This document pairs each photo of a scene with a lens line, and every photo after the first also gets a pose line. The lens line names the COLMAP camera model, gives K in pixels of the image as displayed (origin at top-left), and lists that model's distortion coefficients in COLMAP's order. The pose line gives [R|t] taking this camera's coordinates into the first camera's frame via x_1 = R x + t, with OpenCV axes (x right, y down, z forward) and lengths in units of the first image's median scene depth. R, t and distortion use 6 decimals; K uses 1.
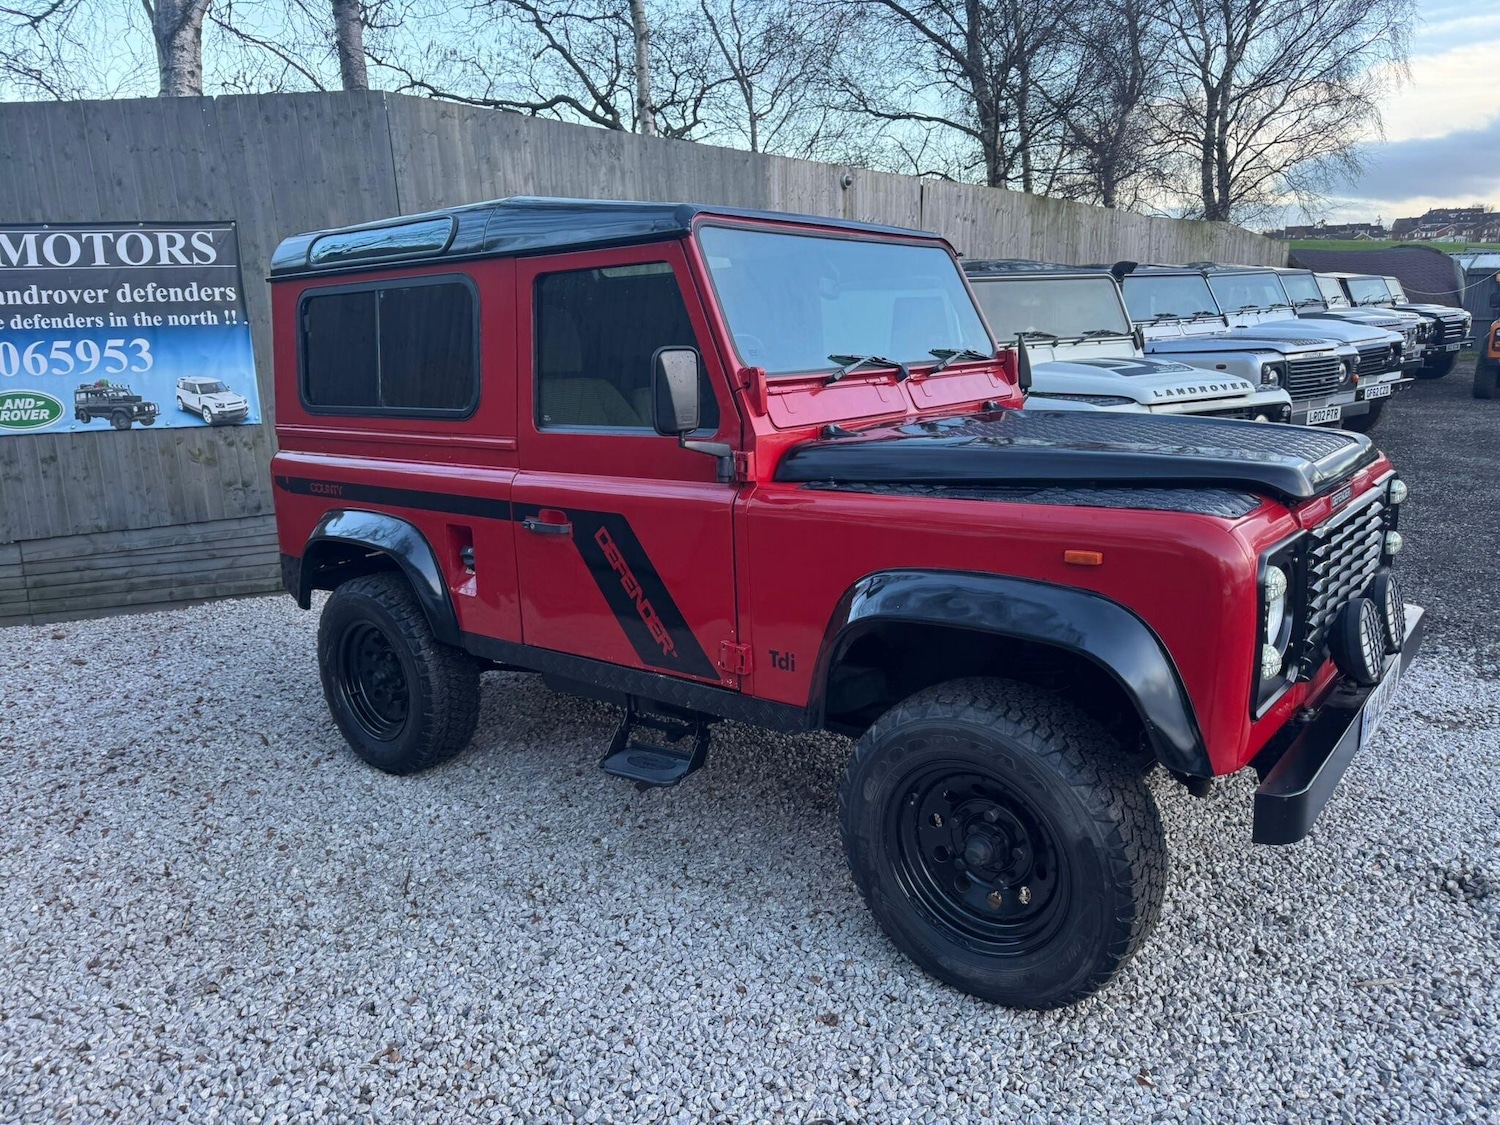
lens RADIAL K [[1057.5, 0, 757.1], [0, 1057.5, 577.2], [0, 0, 1]] dist [0.016964, -0.019294]
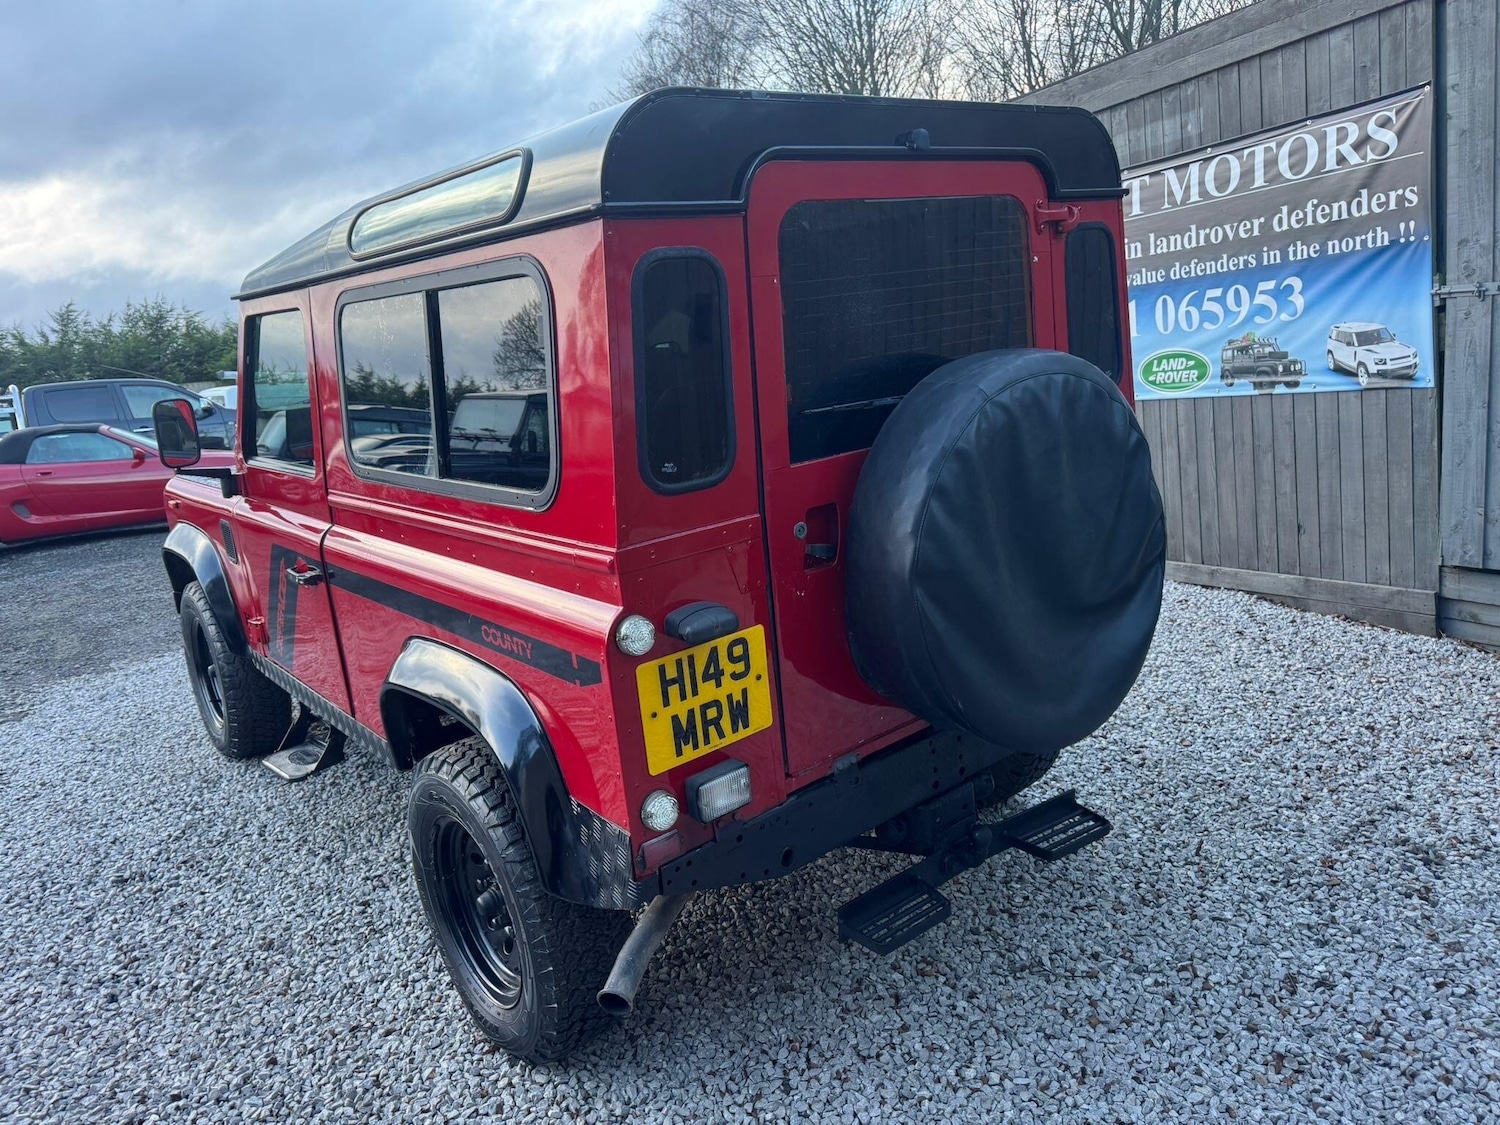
lens RADIAL K [[1061.7, 0, 750.8], [0, 1061.7, 558.5], [0, 0, 1]] dist [0.007521, -0.007169]
pose [[0.250519, 0.193161, -0.948646, 0.091051], [-0.028623, 0.980943, 0.192178, -0.164240], [0.967688, -0.020991, 0.251274, 0.429856]]
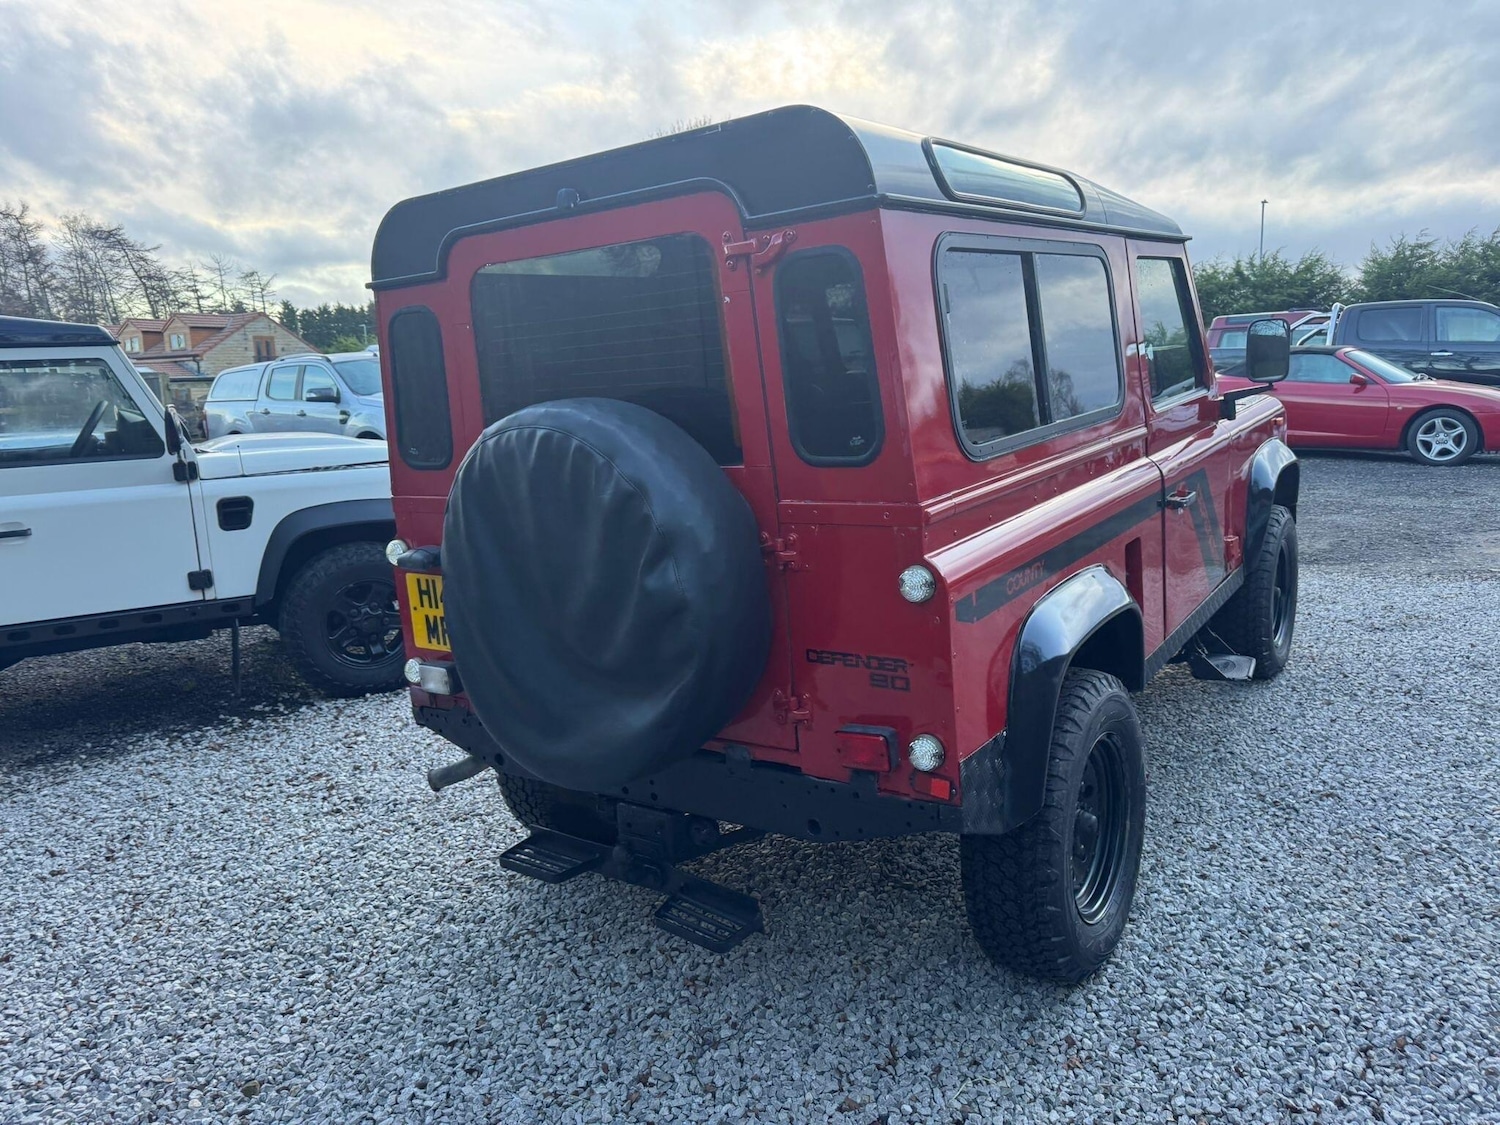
lens RADIAL K [[1074.9, 0, 761.6], [0, 1074.9, 537.1], [0, 0, 1]] dist [0.012592, -0.008544]
pose [[-0.857978, 0.149221, -0.491536, -0.097666], [0.009760, 0.961441, 0.274838, -0.219130], [0.513594, 0.231007, -0.826352, 0.936511]]
